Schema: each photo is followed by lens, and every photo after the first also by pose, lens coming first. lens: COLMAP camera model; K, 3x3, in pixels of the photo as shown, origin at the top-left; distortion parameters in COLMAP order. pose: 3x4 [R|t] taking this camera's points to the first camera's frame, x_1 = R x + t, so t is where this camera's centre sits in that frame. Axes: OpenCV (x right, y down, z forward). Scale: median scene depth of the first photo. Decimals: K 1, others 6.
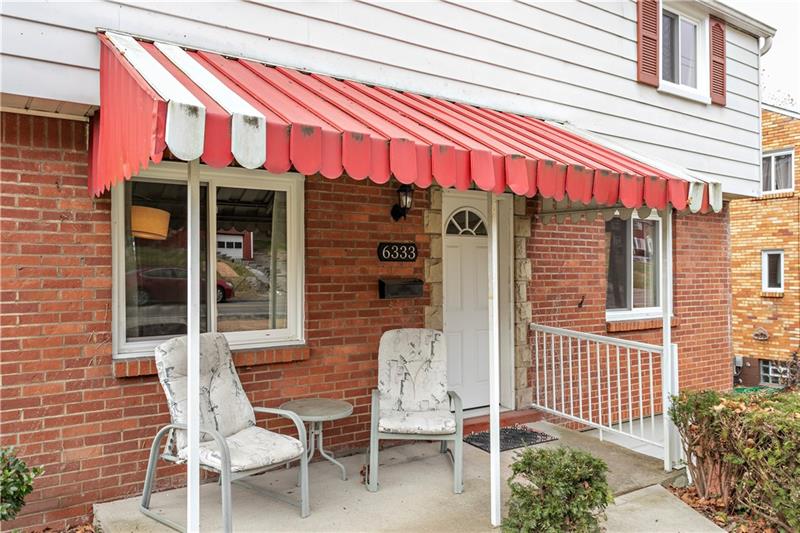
lens RADIAL K [[652.3, 0, 398.7], [0, 652.3, 269.0], [0, 0, 1]] dist [0.001390, 0.002197]
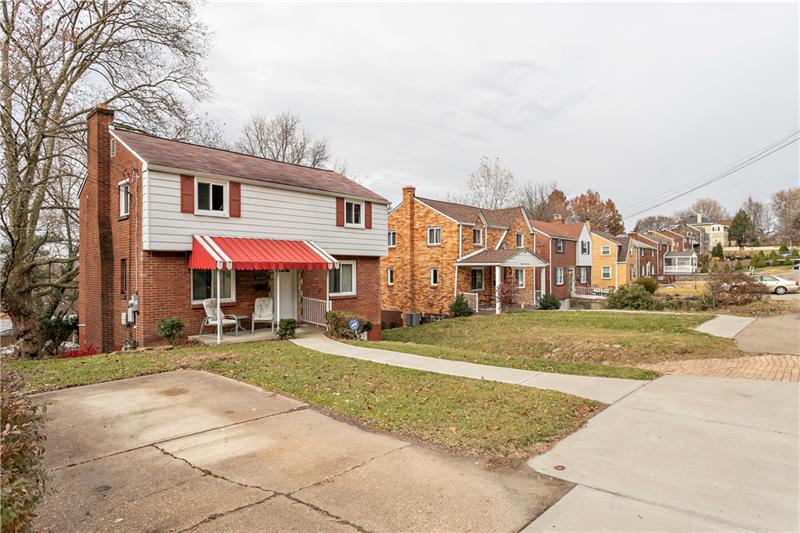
lens RADIAL K [[494.1, 0, 400.3], [0, 494.1, 267.4], [0, 0, 1]] dist [-0.008908, -0.000306]
pose [[0.977857, -0.003384, 0.209249, 0.201877], [0.003486, 0.999994, -0.000118, -0.089077], [-0.209247, 0.000845, 0.977862, -2.090822]]
